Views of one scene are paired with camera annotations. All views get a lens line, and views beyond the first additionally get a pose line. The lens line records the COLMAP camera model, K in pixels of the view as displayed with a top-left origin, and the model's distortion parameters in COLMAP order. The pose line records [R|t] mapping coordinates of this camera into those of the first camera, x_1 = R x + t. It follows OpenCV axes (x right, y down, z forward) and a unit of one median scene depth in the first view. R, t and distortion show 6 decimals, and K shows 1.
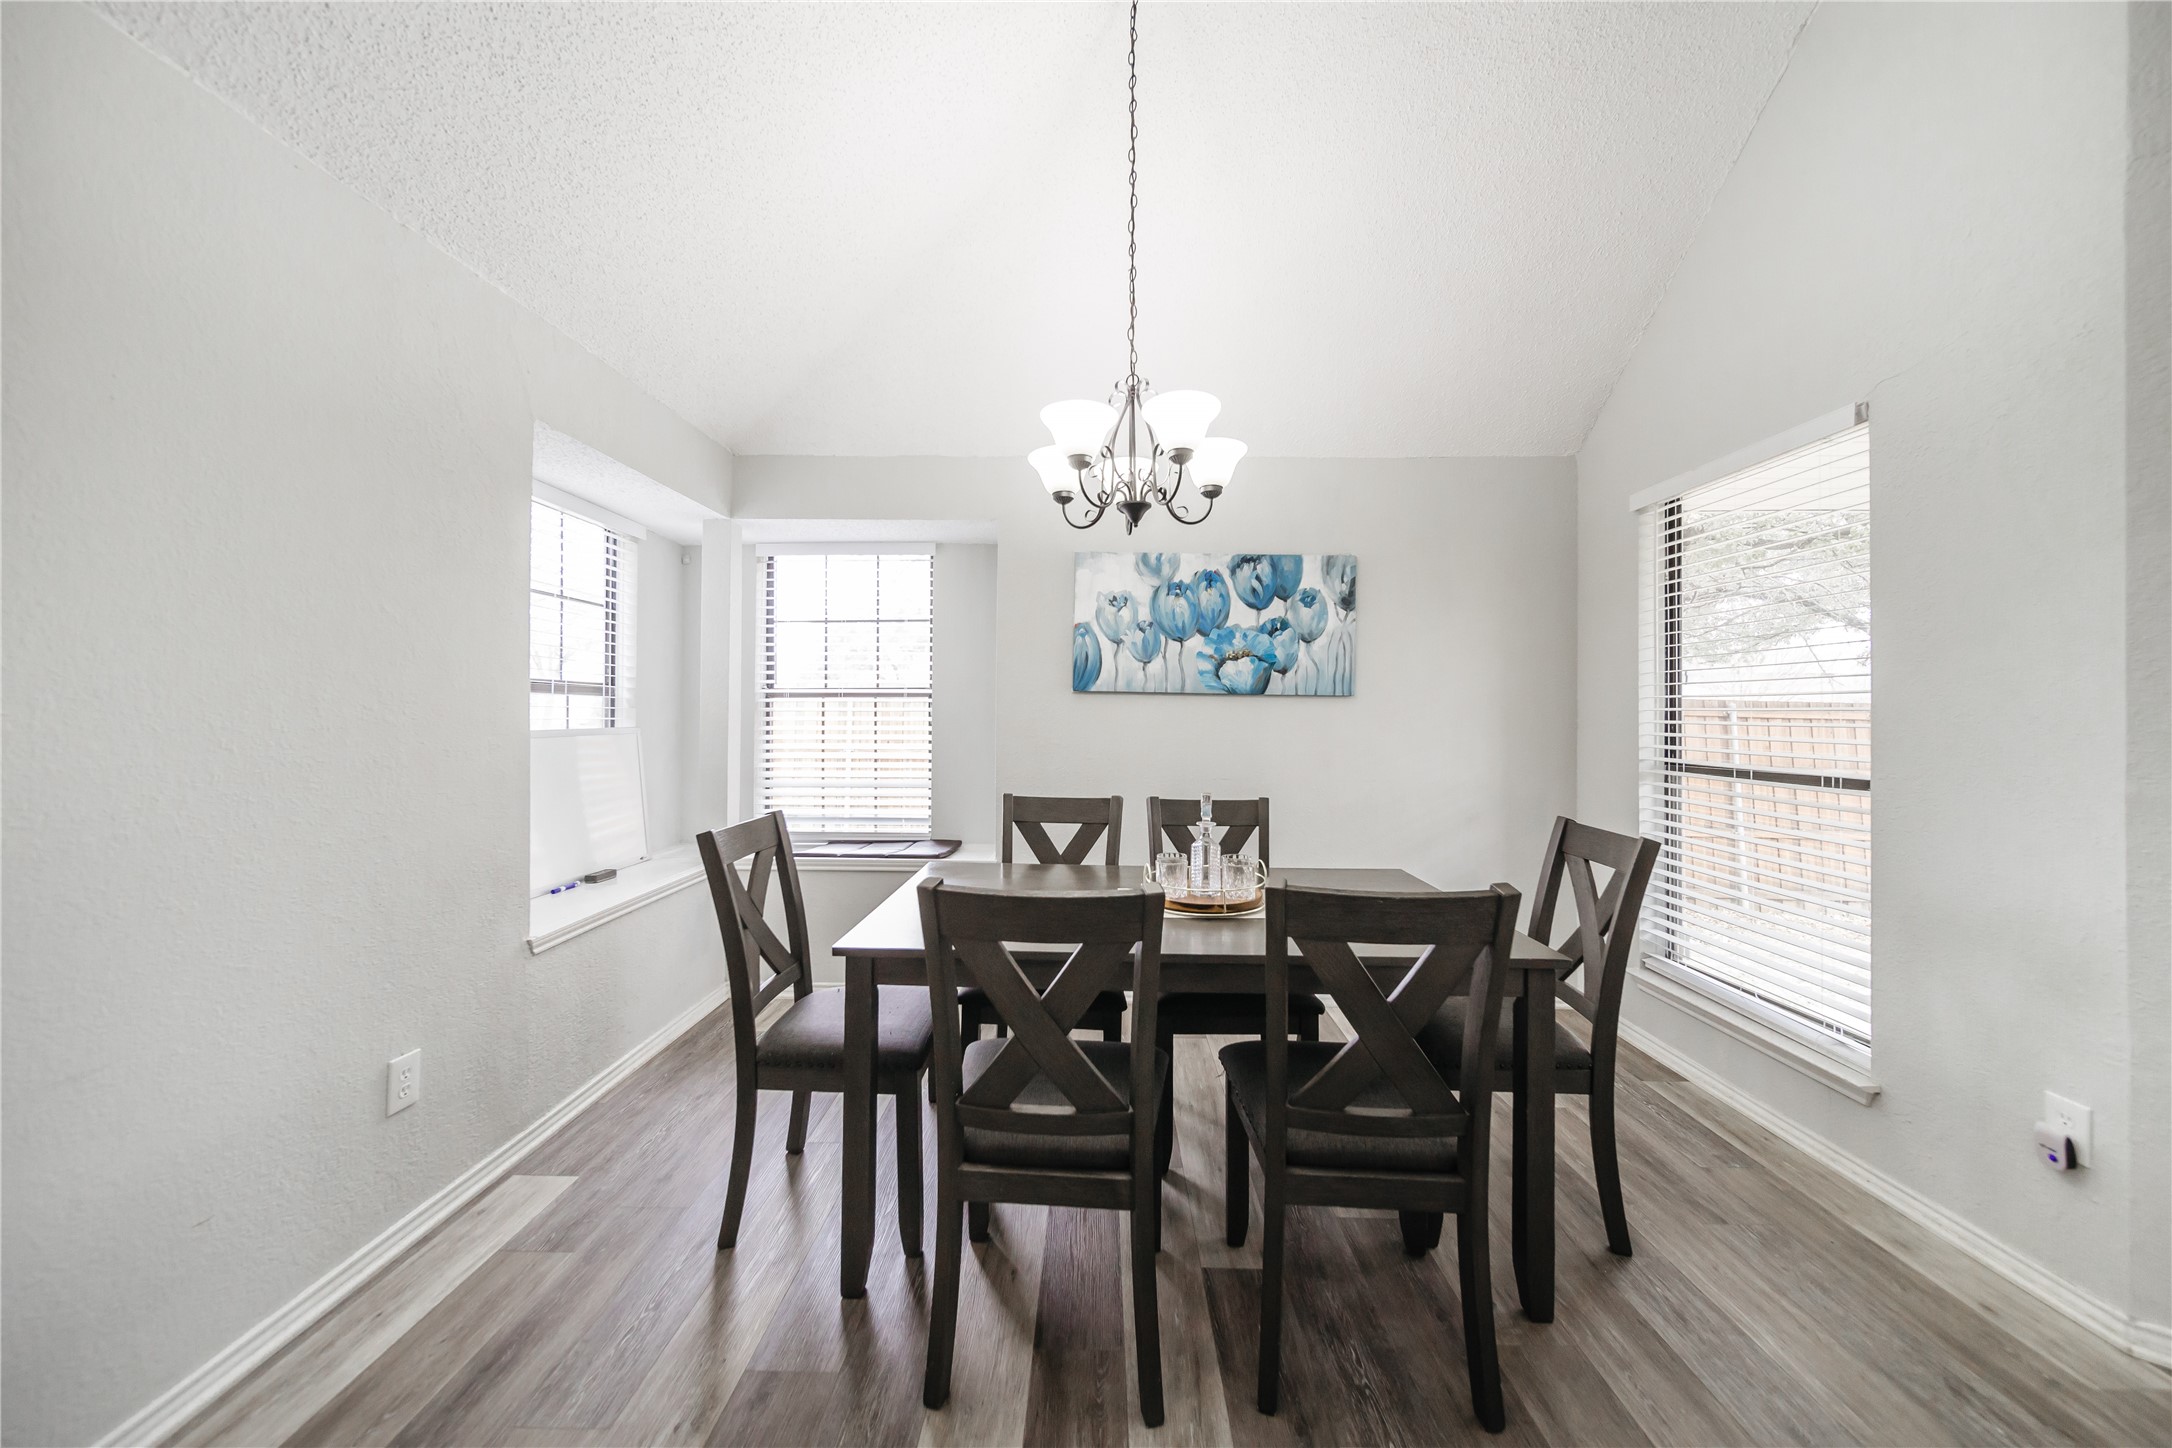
lens RADIAL K [[783.2, 0, 1087.3], [0, 783.2, 705.6], [0, 0, 1]] dist [-0.000856, -0.000329]
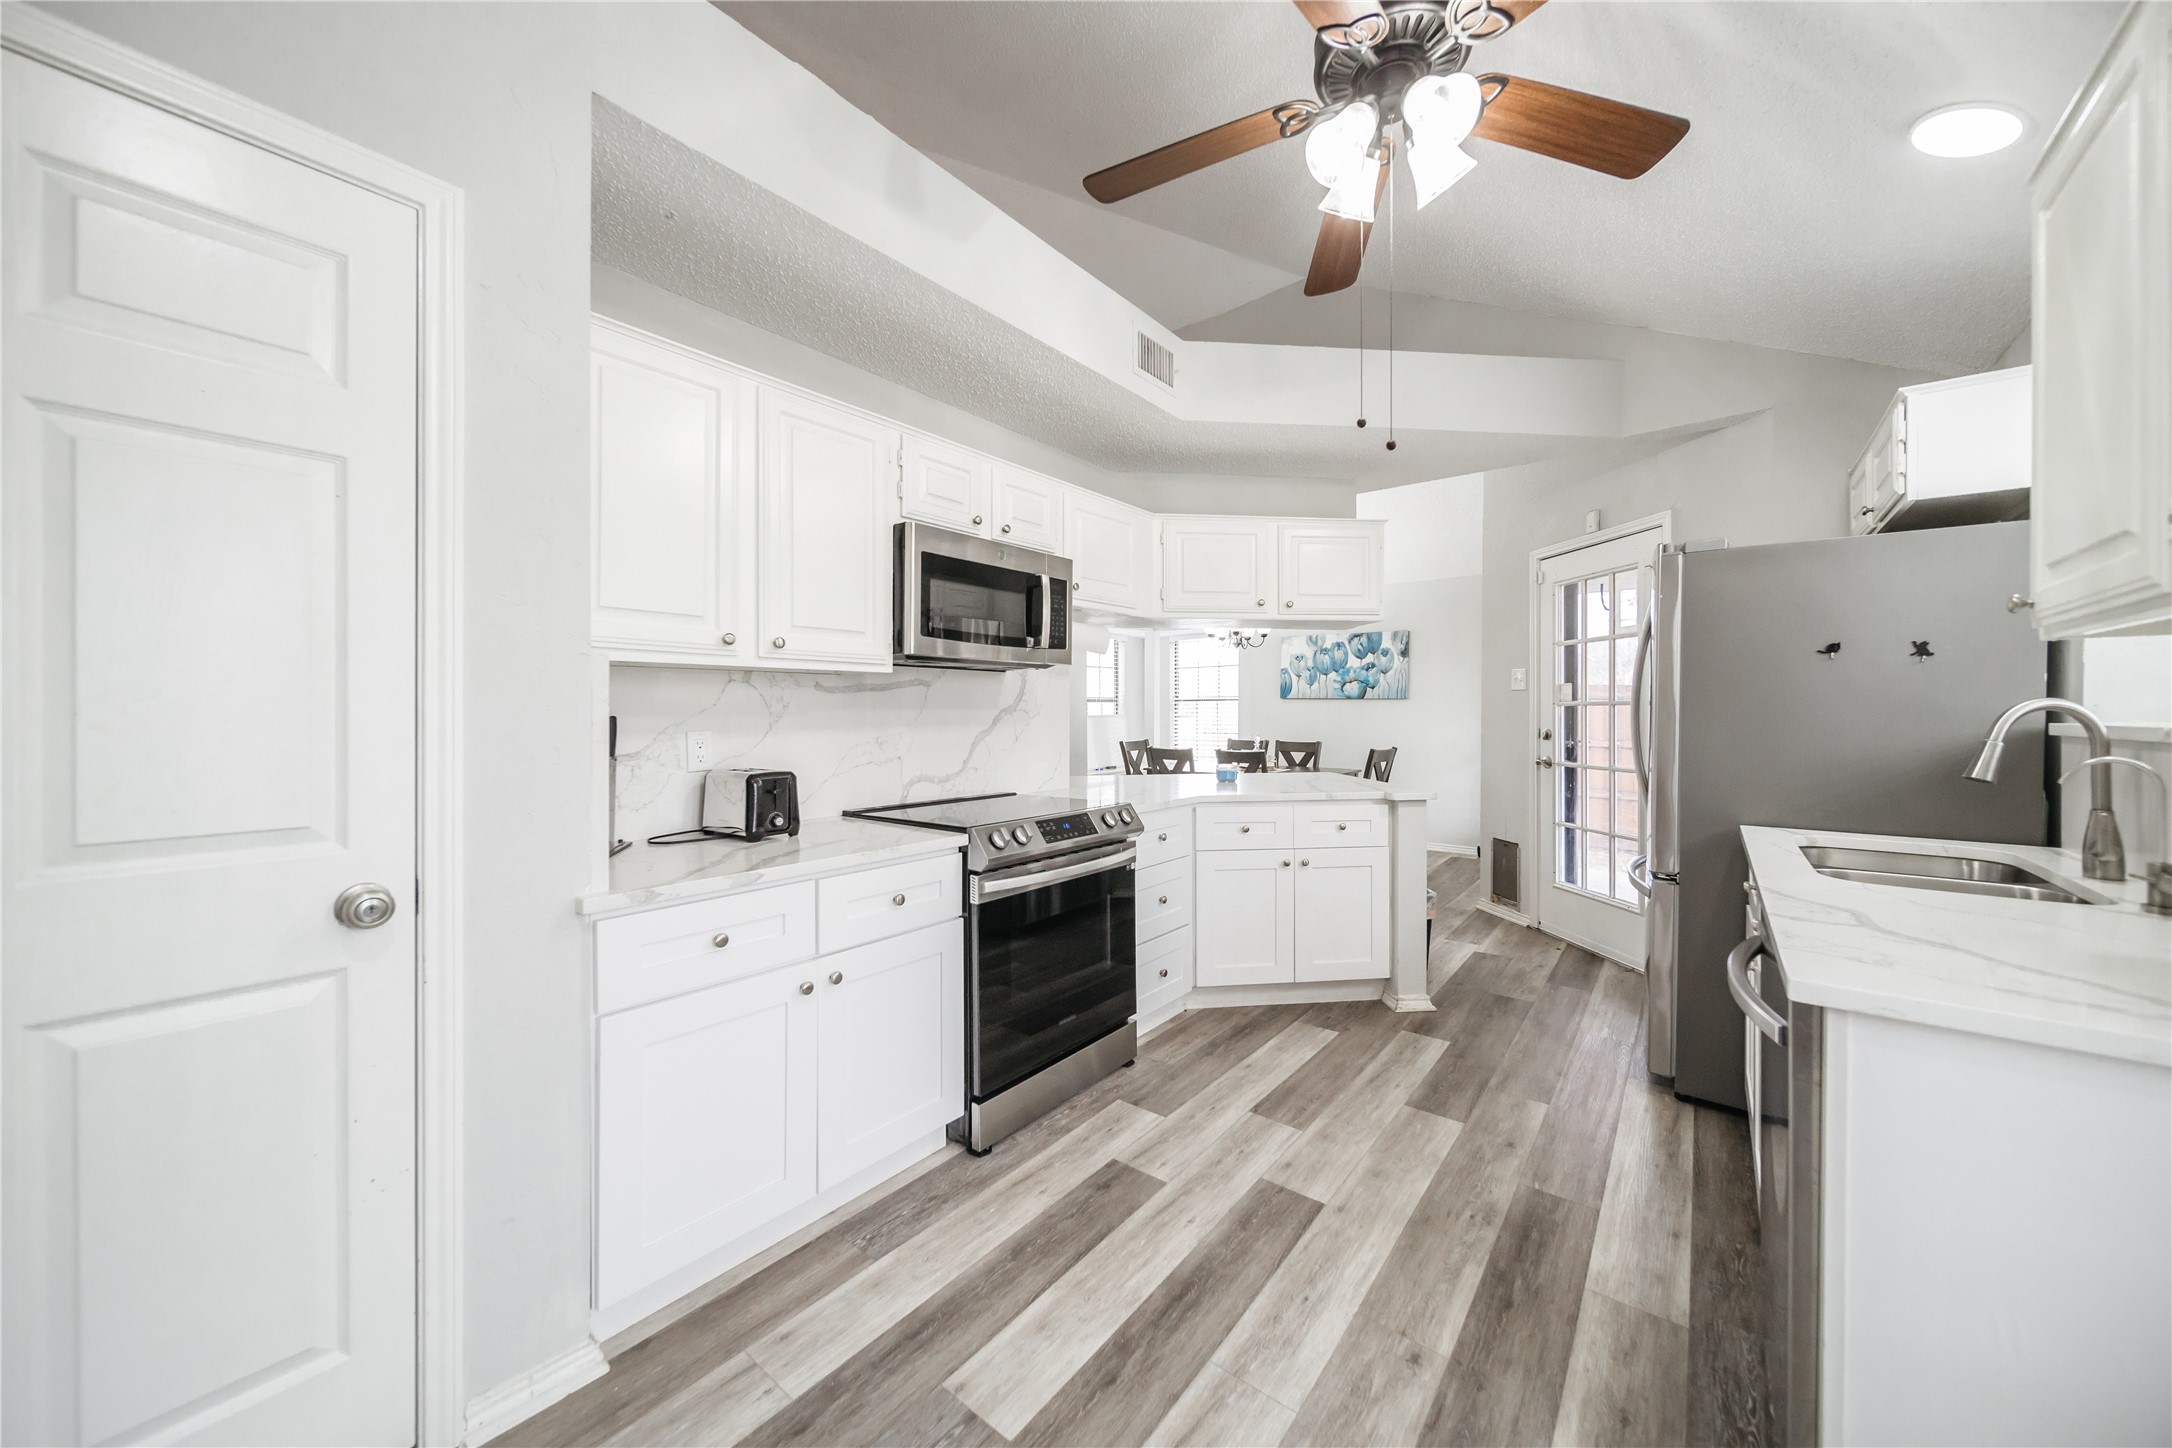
lens RADIAL K [[764.7, 0, 1096.3], [0, 764.7, 715.1], [0, 0, 1]] dist [-0.000734, -0.000076]
pose [[0.793468, -0.001852, -0.608609, 0.915416], [0.017159, 0.999666, 0.019329, -0.021966], [0.608370, -0.025780, 0.793235, -1.100981]]
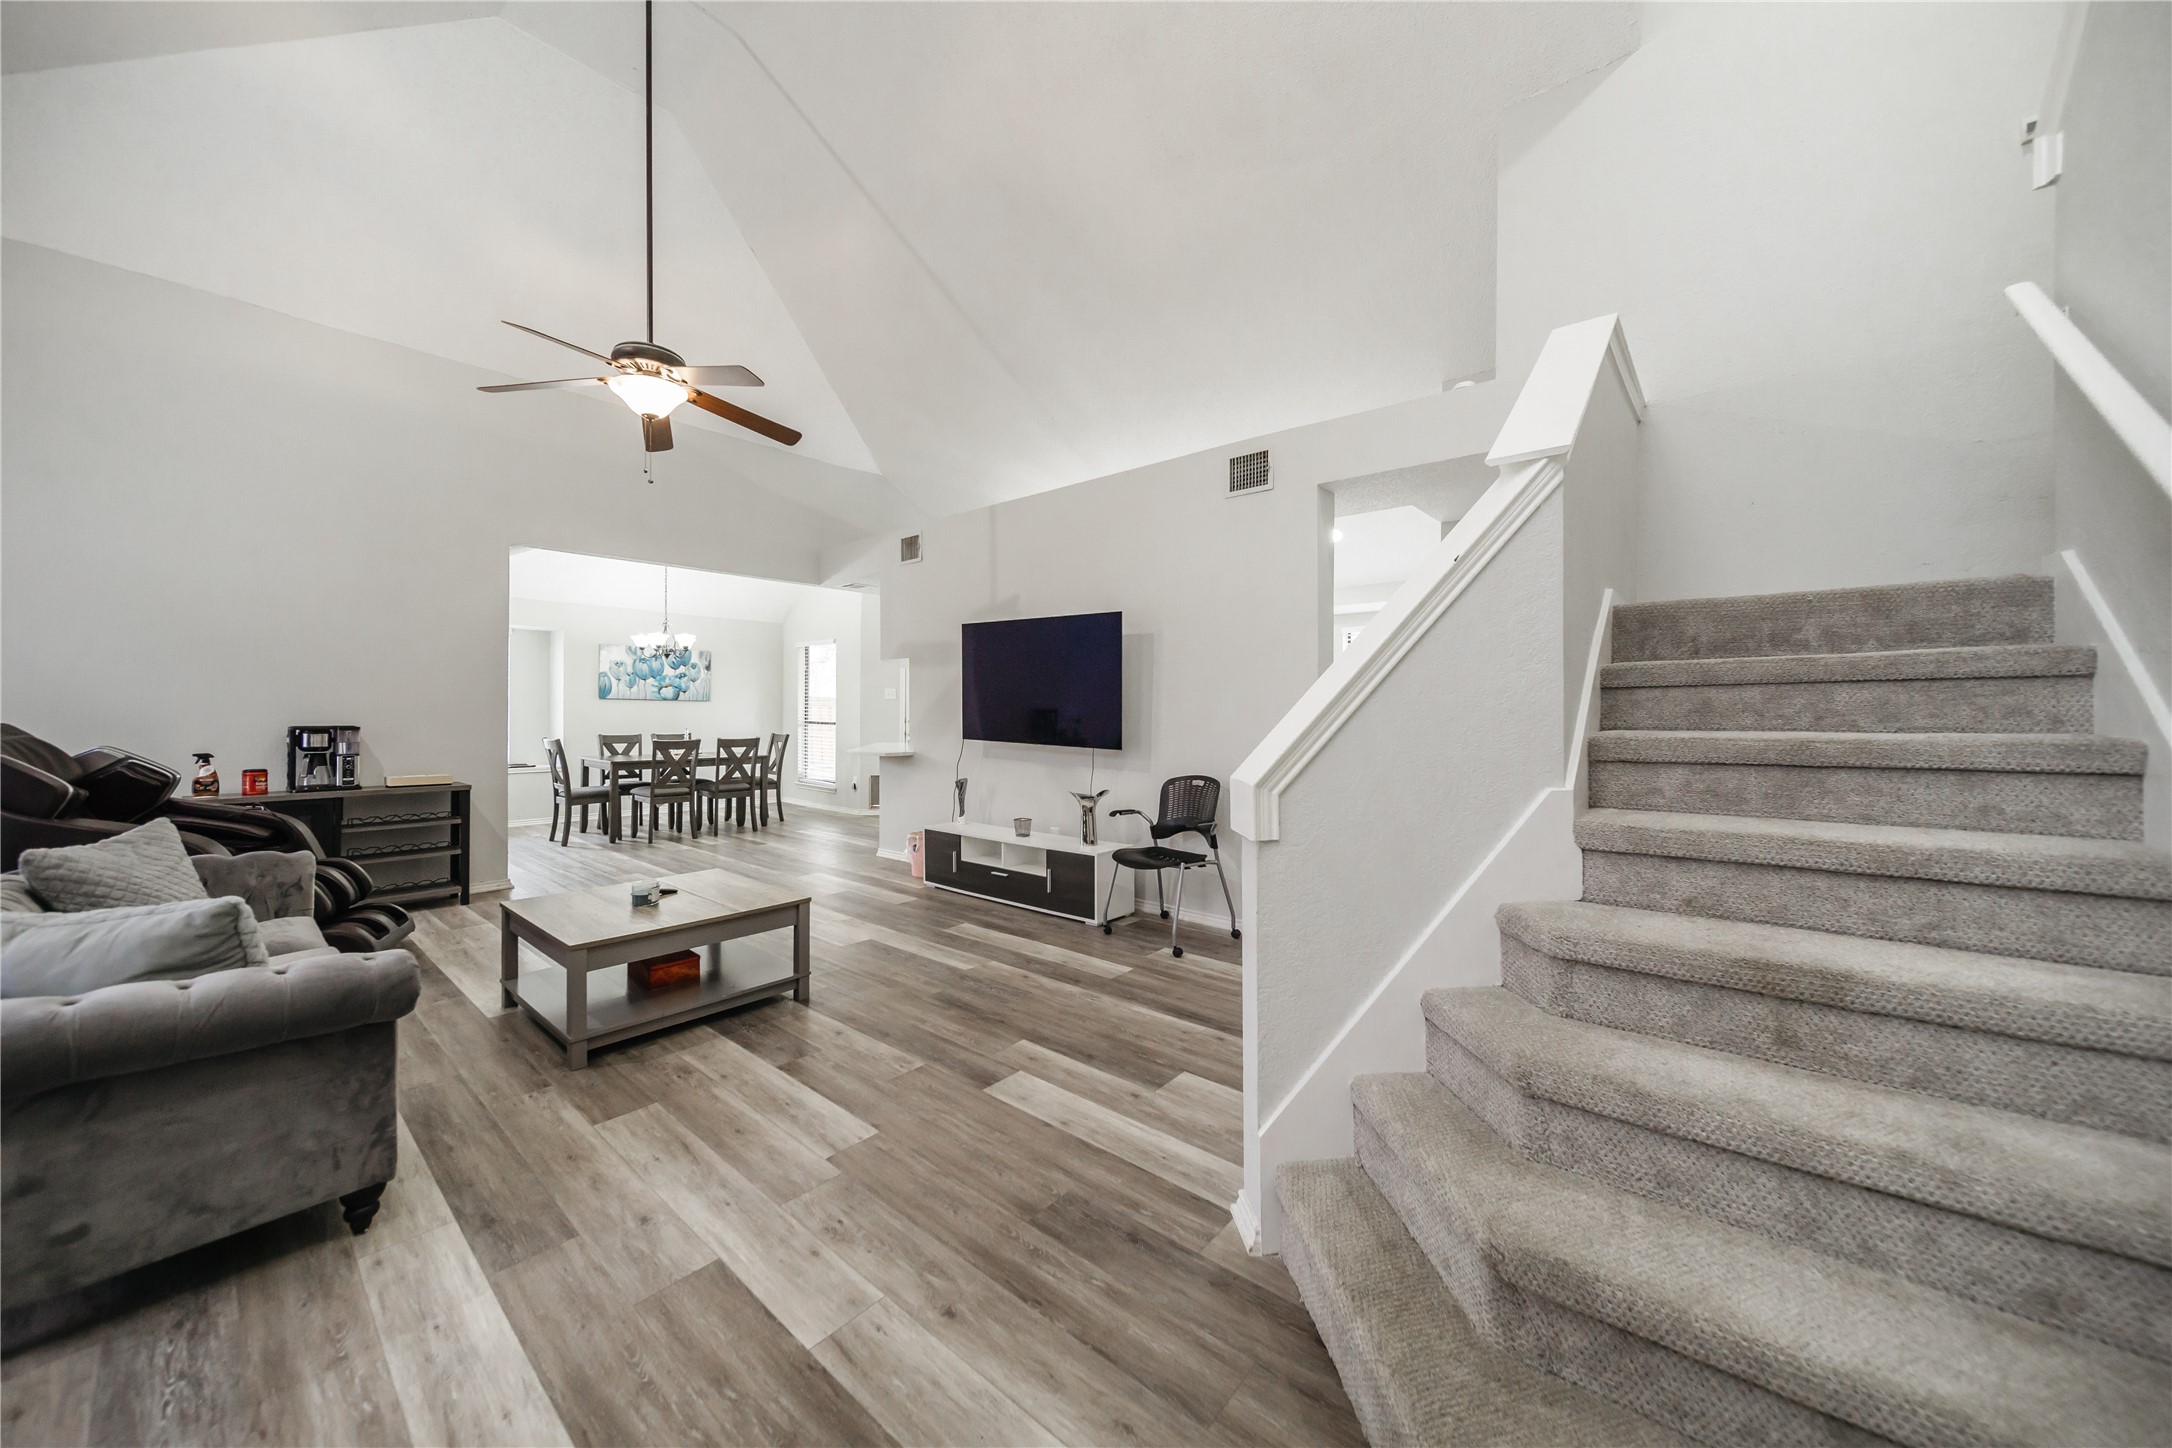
lens RADIAL K [[762.2, 0, 1082.7], [0, 762.2, 714.3], [0, 0, 1]] dist [-0.002590, -0.000396]
pose [[0.637260, -0.007963, 0.770607, -0.937189], [-0.013383, 0.999681, 0.021397, -0.040876], [-0.770532, -0.023949, 0.636951, -1.824615]]
